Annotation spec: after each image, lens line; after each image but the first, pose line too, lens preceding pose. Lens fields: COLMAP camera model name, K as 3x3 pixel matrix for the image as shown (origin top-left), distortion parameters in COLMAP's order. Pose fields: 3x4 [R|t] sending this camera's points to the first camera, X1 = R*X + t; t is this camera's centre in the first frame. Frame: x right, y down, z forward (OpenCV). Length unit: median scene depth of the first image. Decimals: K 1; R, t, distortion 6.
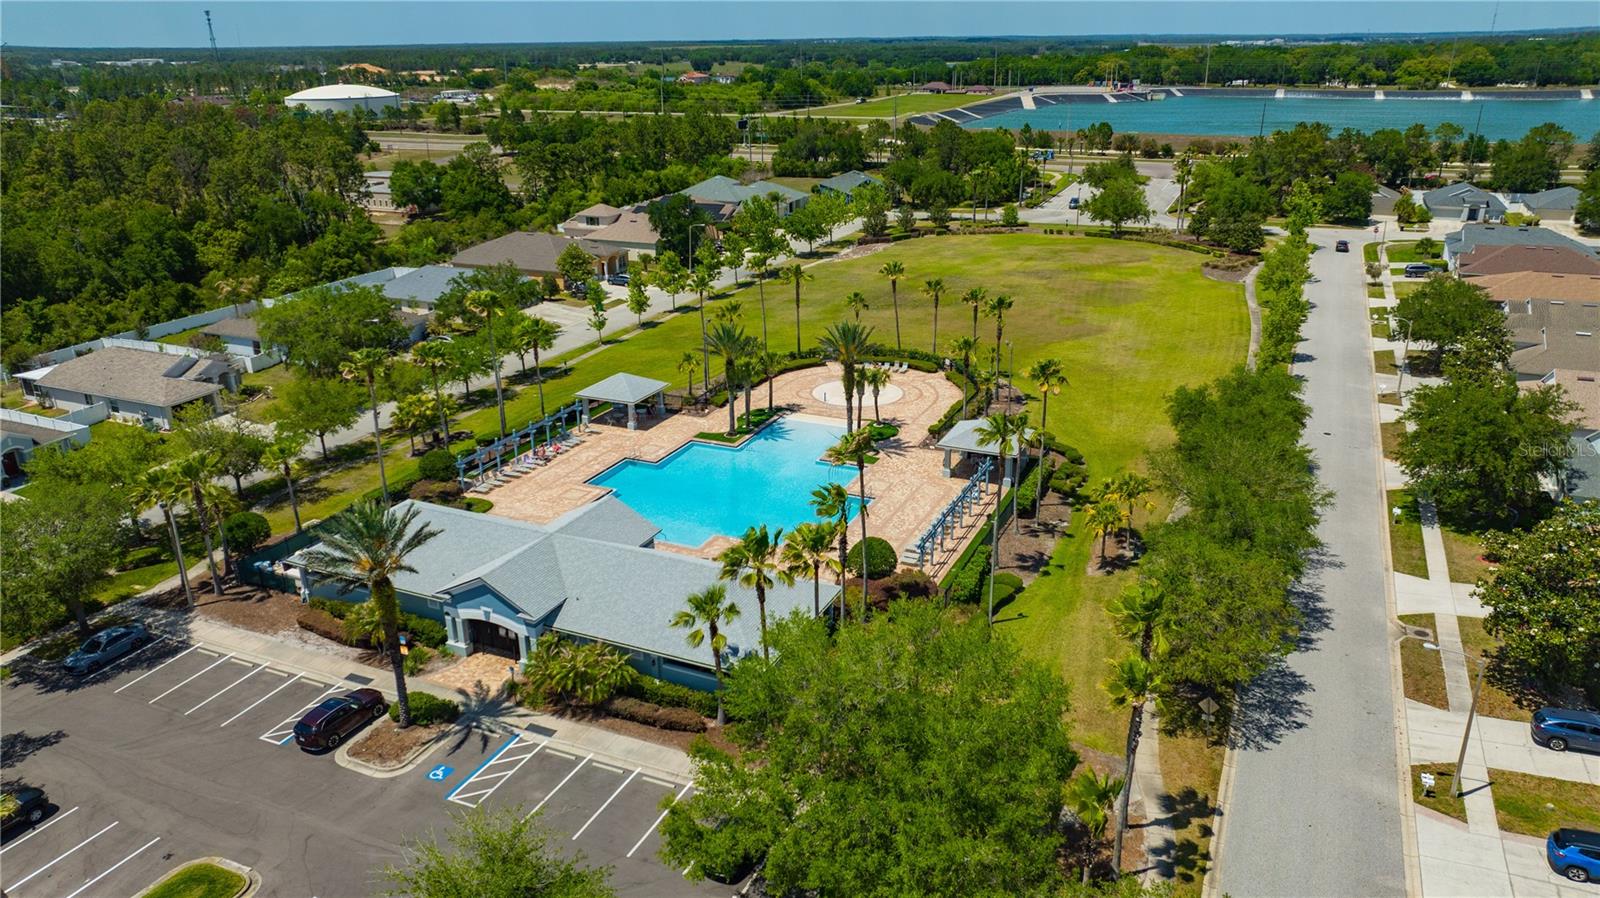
lens RADIAL K [[1119.0, 0, 804.6], [0, 1119.0, 454.8], [0, 0, 1]] dist [-0.024373, 0.012212]
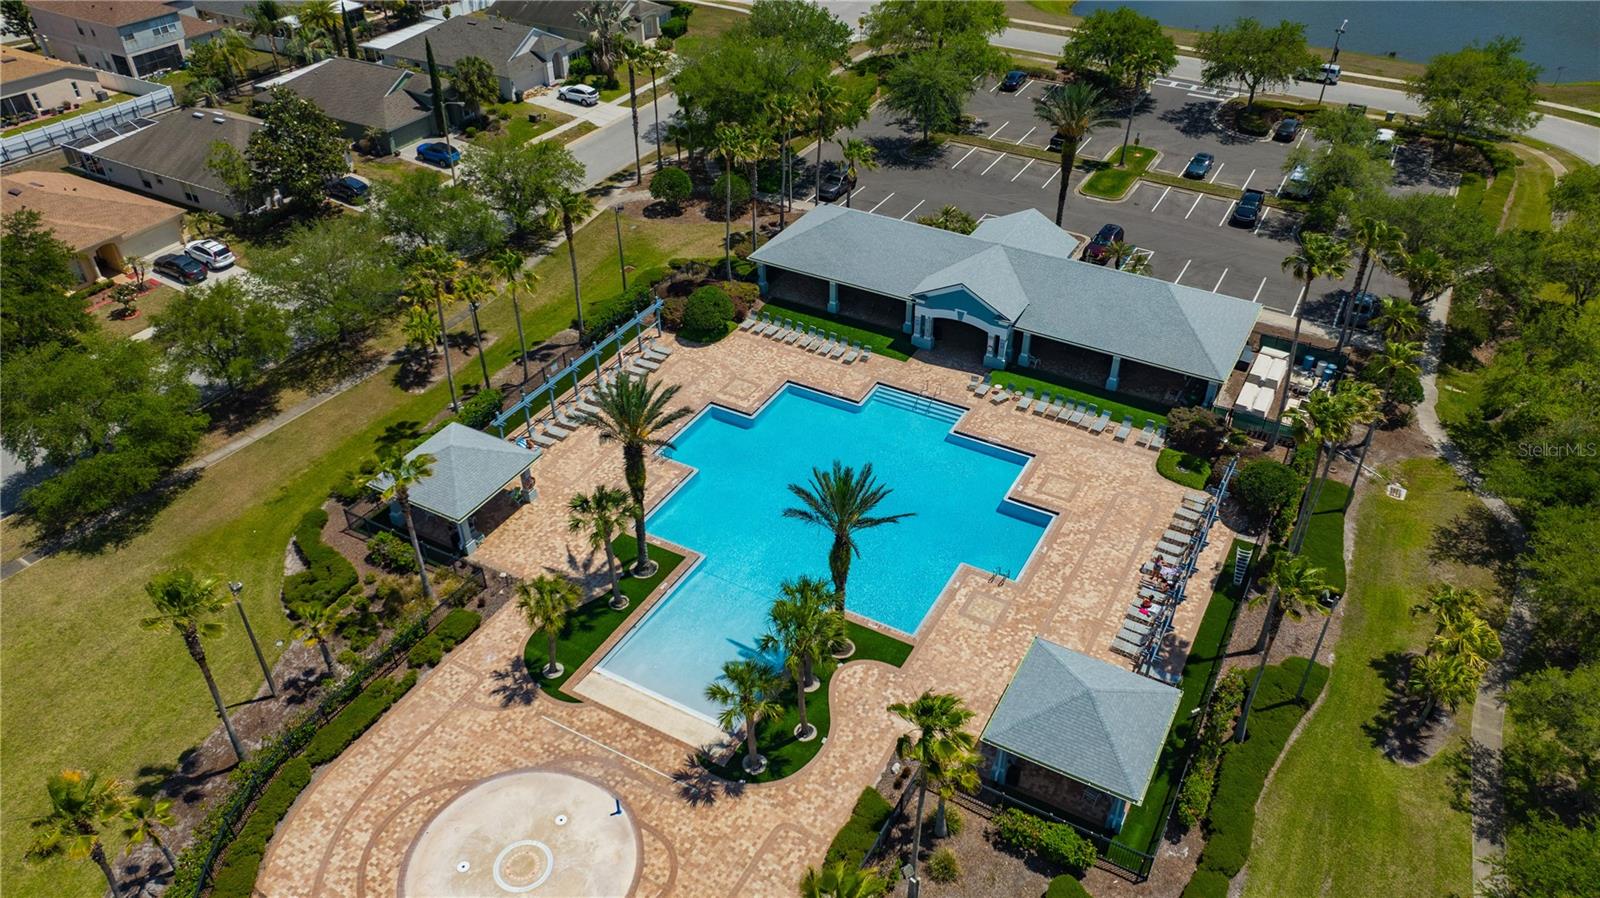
lens RADIAL K [[1119.0, 0, 804.6], [0, 1119.0, 454.8], [0, 0, 1]] dist [-0.024373, 0.012212]
pose [[-0.996140, -0.040076, 0.078090, -0.076466], [0.043762, 0.544448, 0.837652, -0.456177], [-0.076086, 0.837836, -0.540593, 1.075665]]
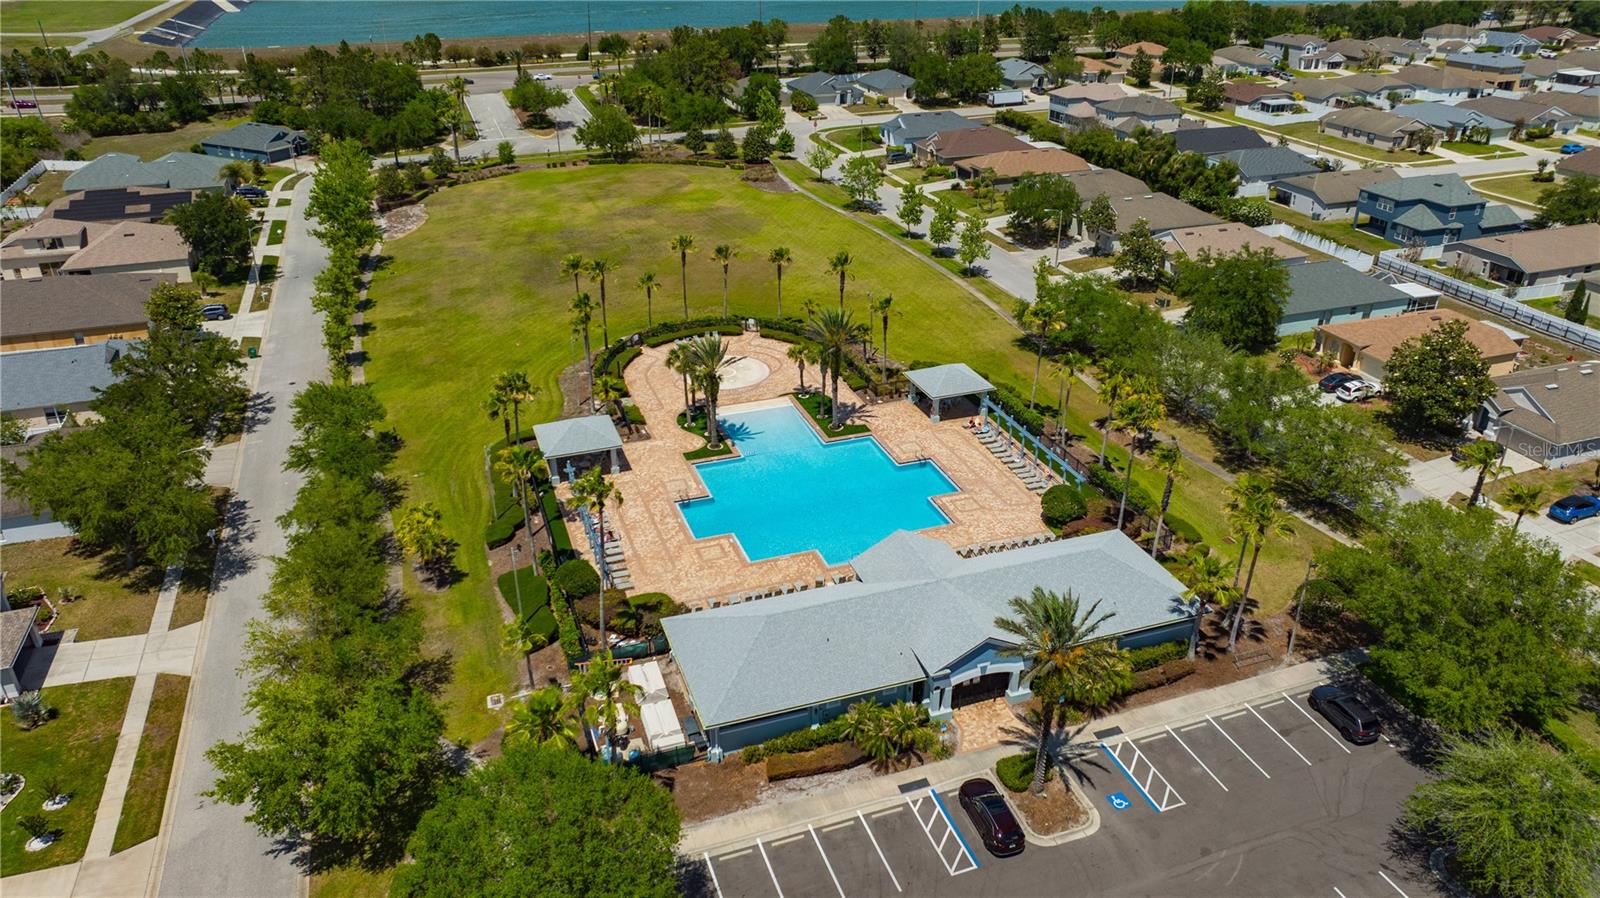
lens RADIAL K [[1119.0, 0, 804.6], [0, 1119.0, 454.8], [0, 0, 1]] dist [-0.024373, 0.012212]
pose [[0.720598, -0.307359, 0.621505, -0.555577], [0.239156, 0.951548, 0.193292, -0.162349], [-0.650802, 0.009351, 0.759190, 0.174721]]
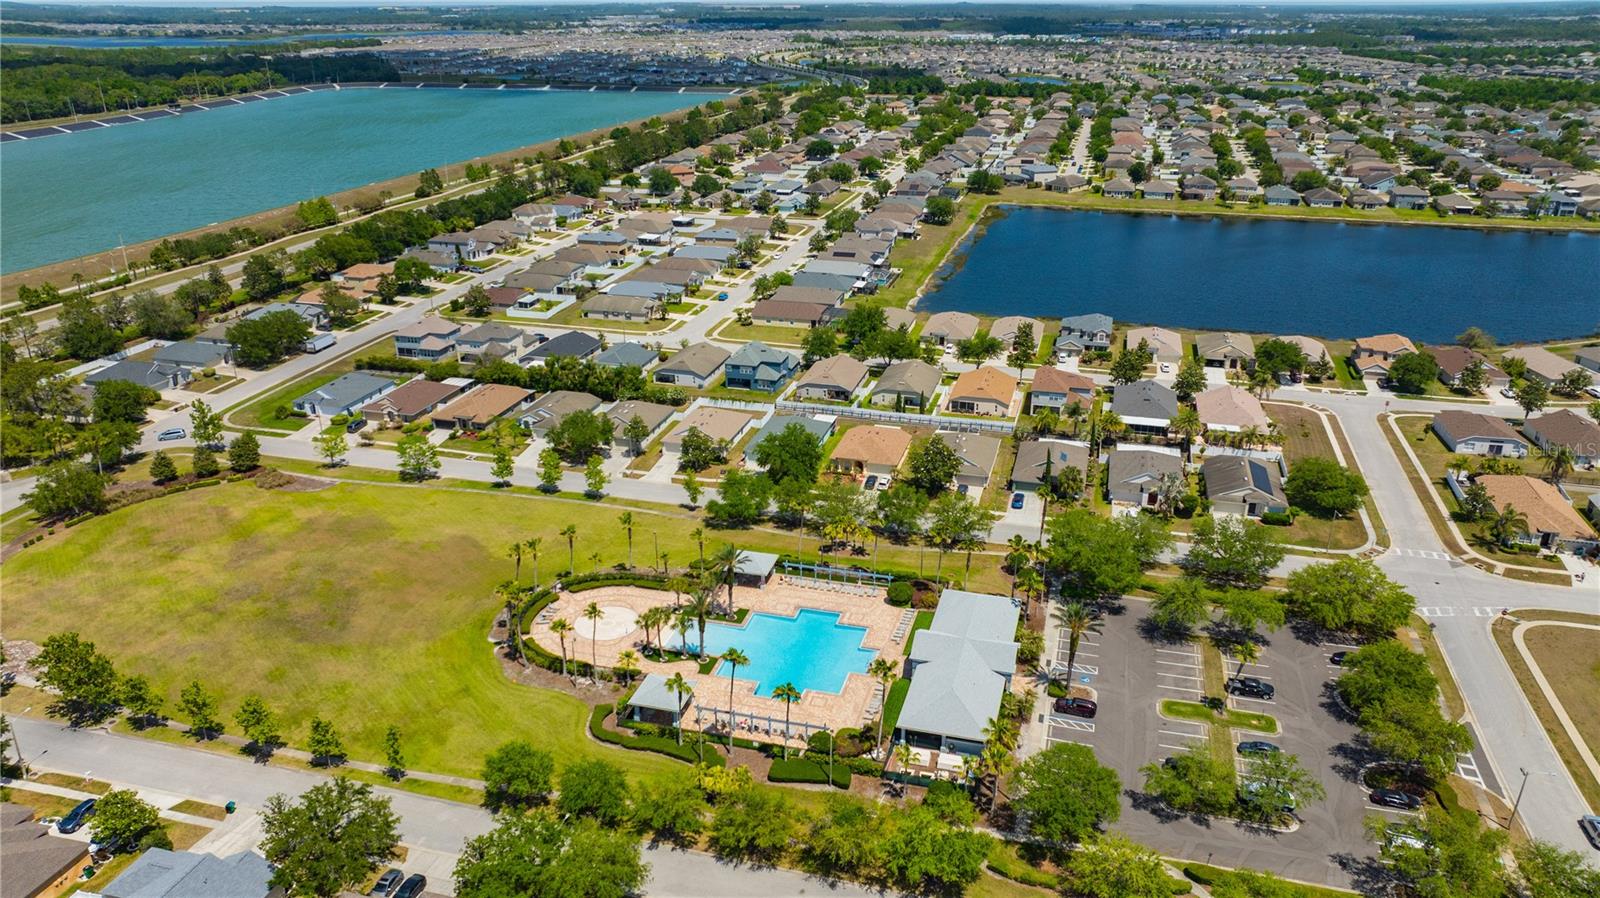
lens RADIAL K [[1119.0, 0, 804.6], [0, 1119.0, 454.8], [0, 0, 1]] dist [-0.024373, 0.012212]
pose [[-0.154775, -0.364400, 0.918291, -1.187248], [0.348981, 0.849405, 0.395884, -0.694864], [-0.924260, 0.381739, -0.004298, 0.692654]]
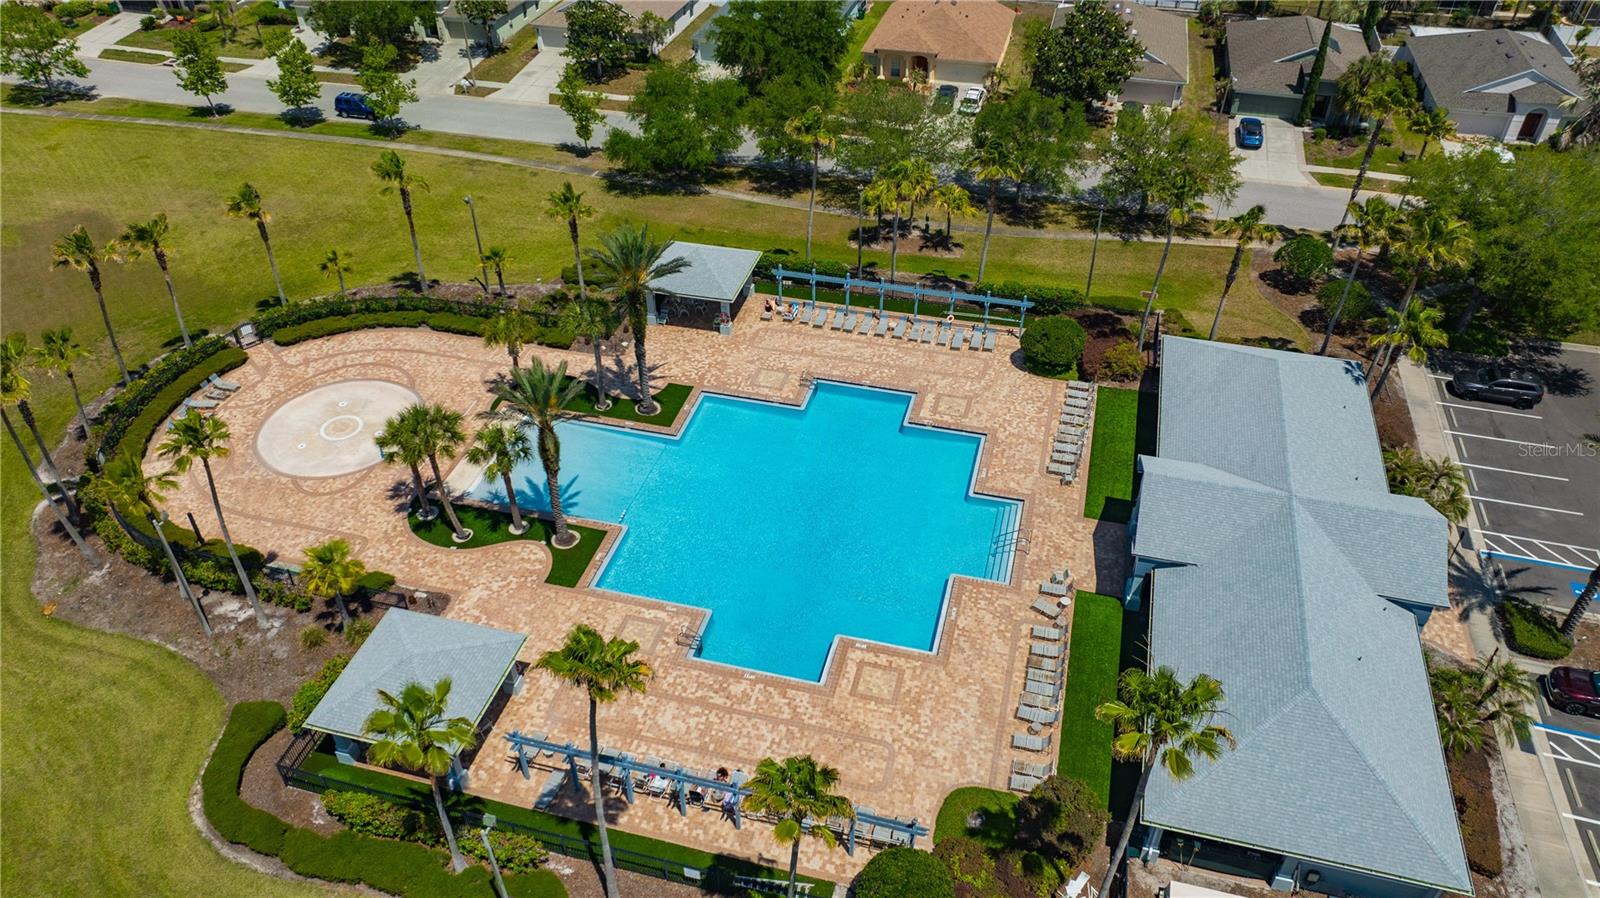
lens RADIAL K [[1119.0, 0, 804.6], [0, 1119.0, 454.8], [0, 0, 1]] dist [-0.024373, 0.012212]
pose [[-0.165522, -0.605561, 0.778395, -0.438352], [0.350689, 0.701554, 0.620354, -0.312073], [-0.921748, 0.375657, 0.096241, 0.728226]]
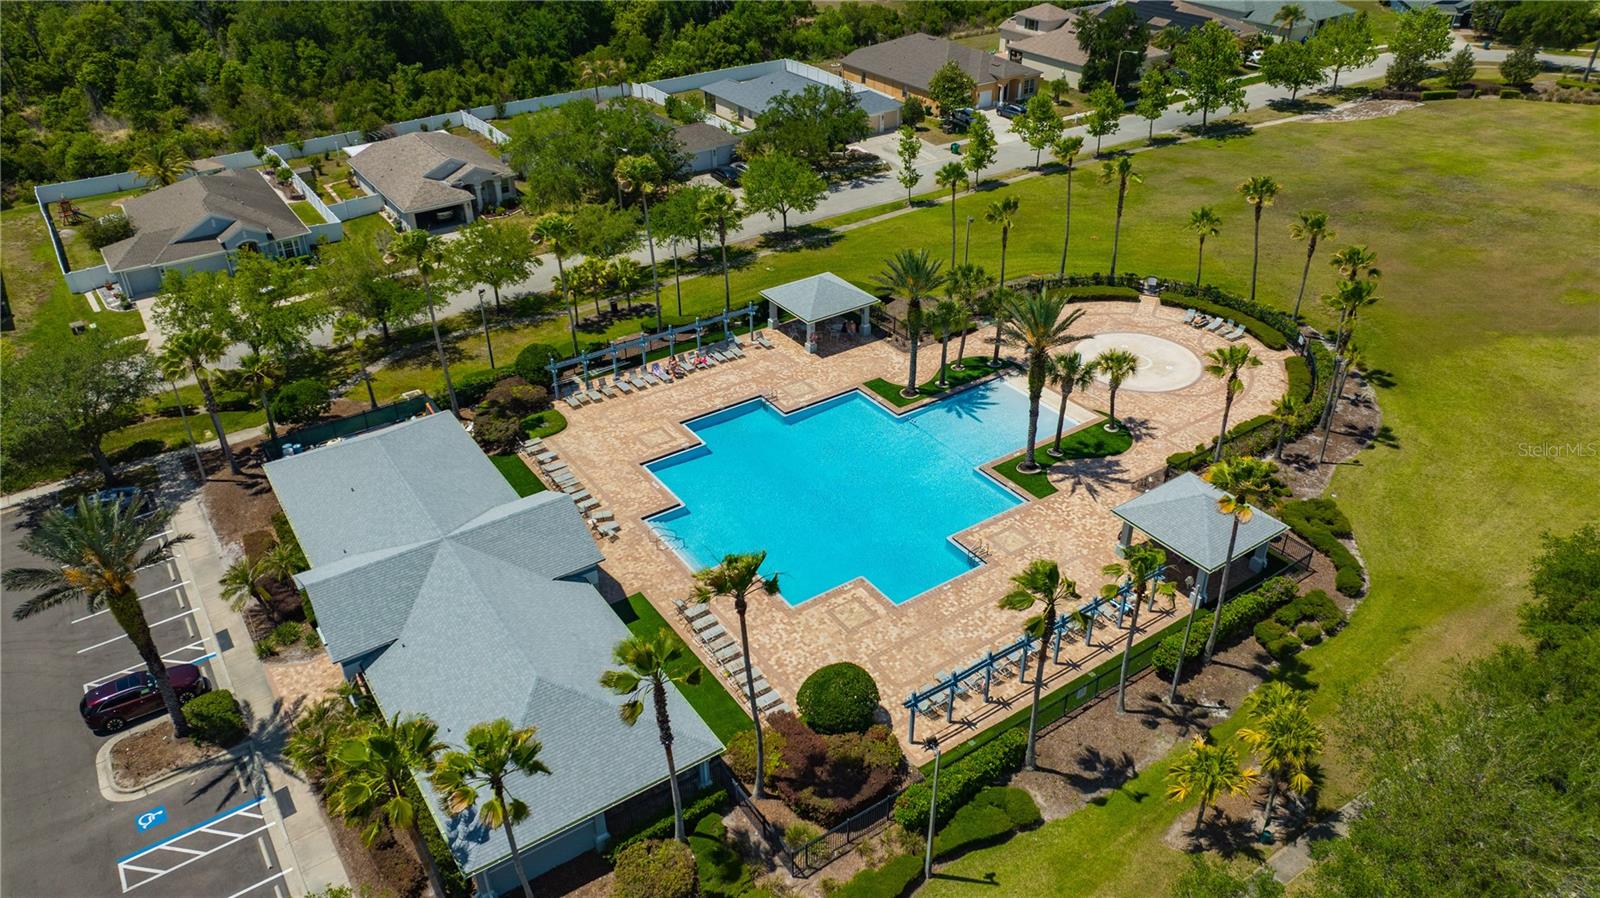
lens RADIAL K [[1119.0, 0, 804.6], [0, 1119.0, 454.8], [0, 0, 1]] dist [-0.024373, 0.012212]
pose [[0.856288, 0.278397, -0.435048, 0.192325], [-0.181234, 0.950696, 0.251656, -0.139018], [0.483659, -0.136645, 0.864525, 0.266485]]
